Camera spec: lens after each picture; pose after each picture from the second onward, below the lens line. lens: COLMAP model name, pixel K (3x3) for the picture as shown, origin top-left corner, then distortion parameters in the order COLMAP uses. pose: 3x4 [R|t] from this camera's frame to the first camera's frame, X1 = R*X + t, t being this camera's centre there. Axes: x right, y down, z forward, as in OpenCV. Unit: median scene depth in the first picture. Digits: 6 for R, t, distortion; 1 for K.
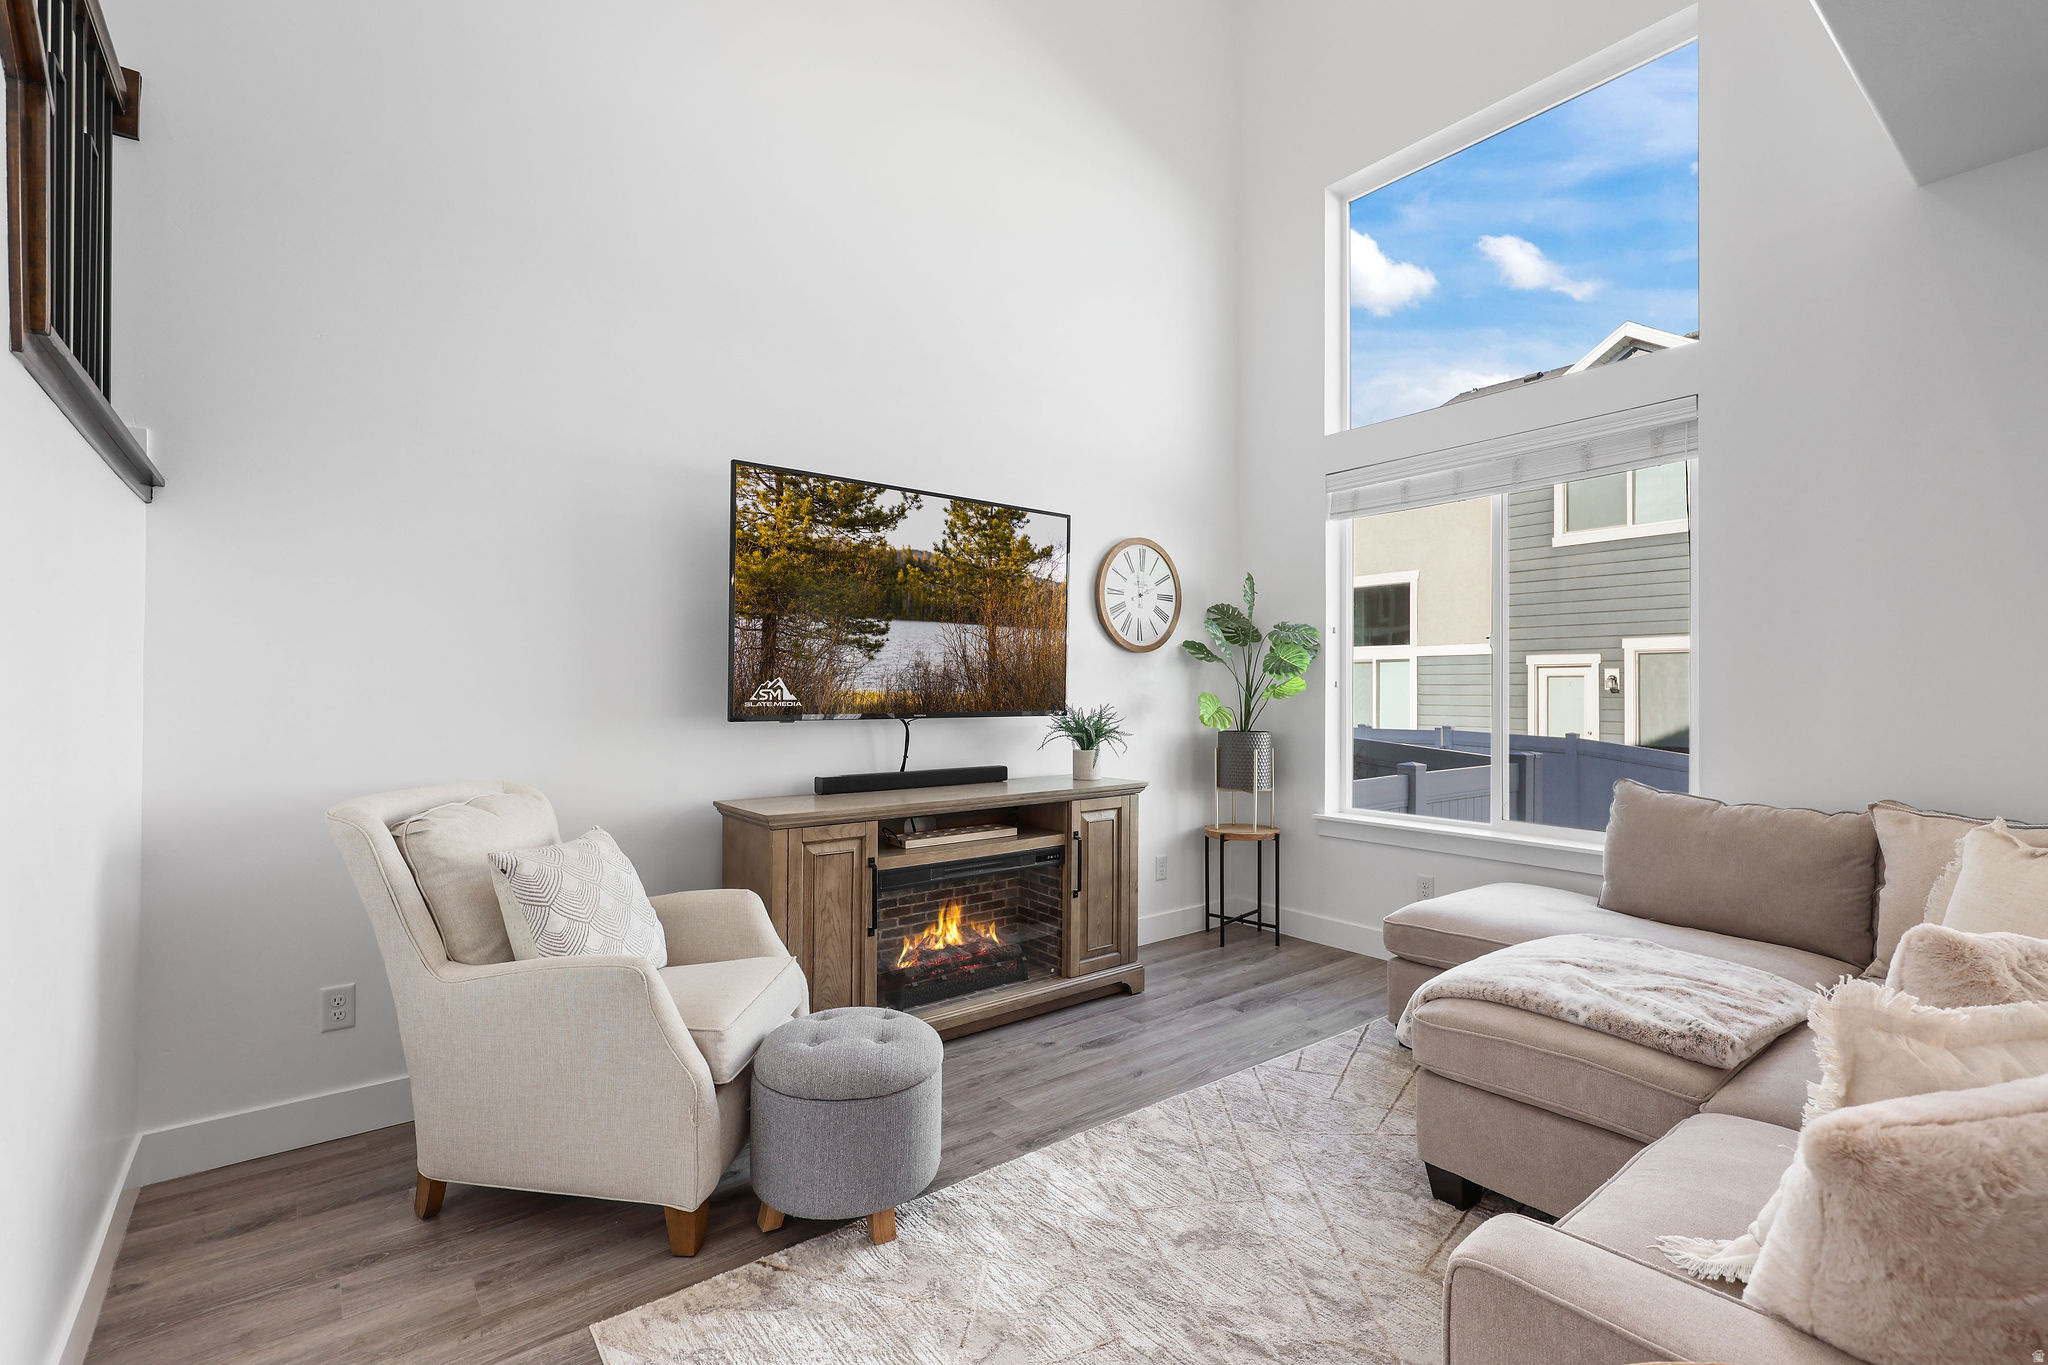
lens RADIAL K [[901.8, 0, 1016.1], [0, 901.8, 682.6], [0, 0, 1]] dist [-0.001432, 0.000044]
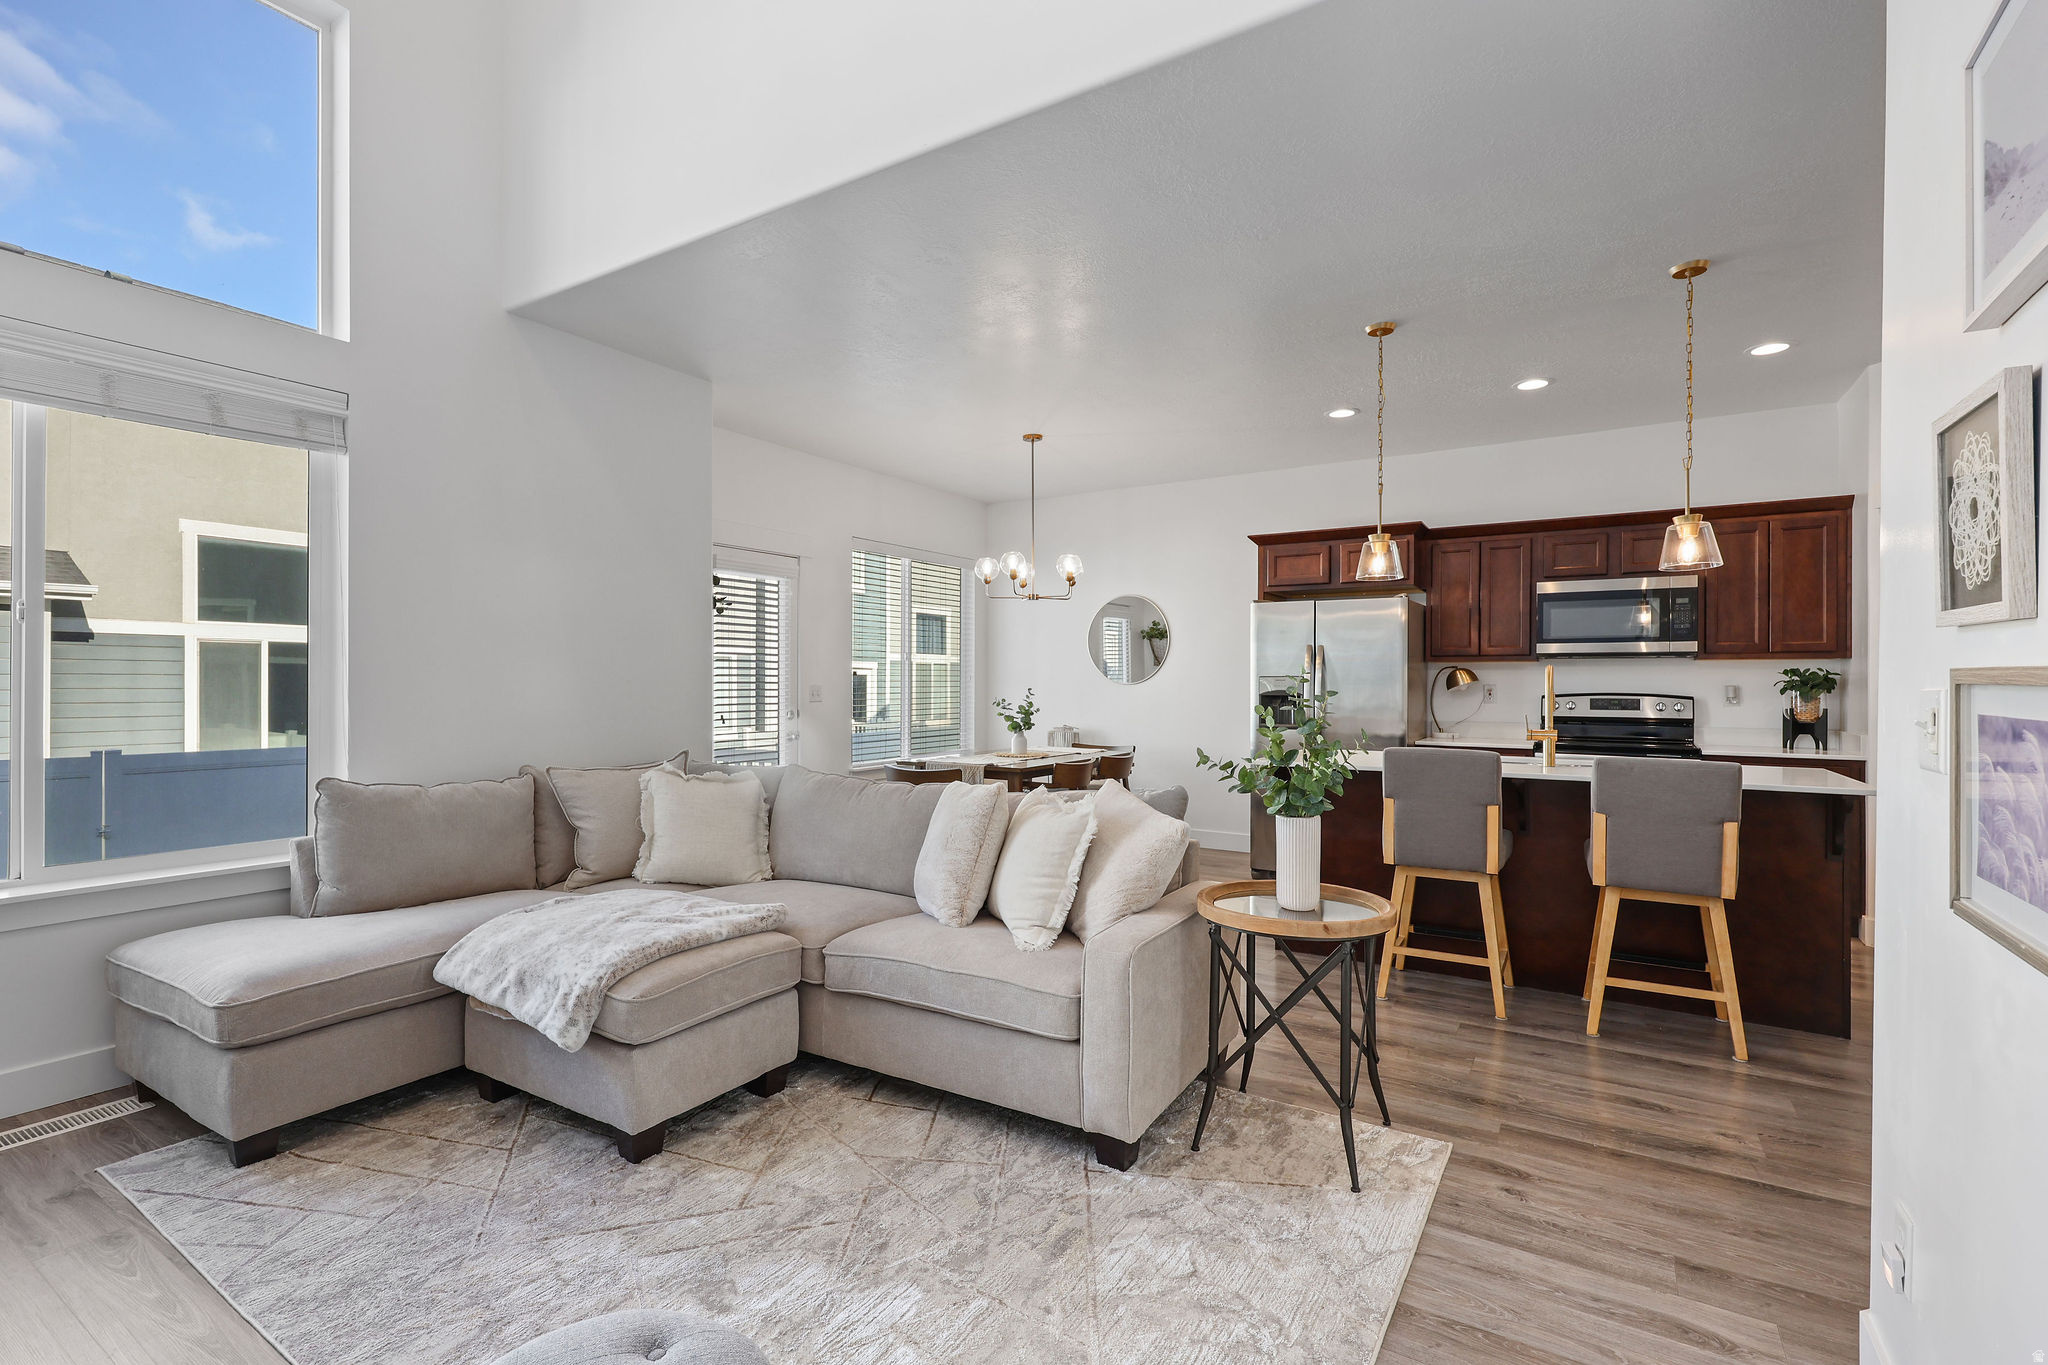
lens RADIAL K [[901.8, 0, 1027.0], [0, 901.8, 685.8], [0, 0, 1]] dist [-0.001432, 0.000044]
pose [[-0.327340, -0.003018, 0.944902, -0.499930], [-0.007811, 0.999969, 0.000488, 0.003675], [-0.944874, -0.007221, -0.327354, 0.665405]]
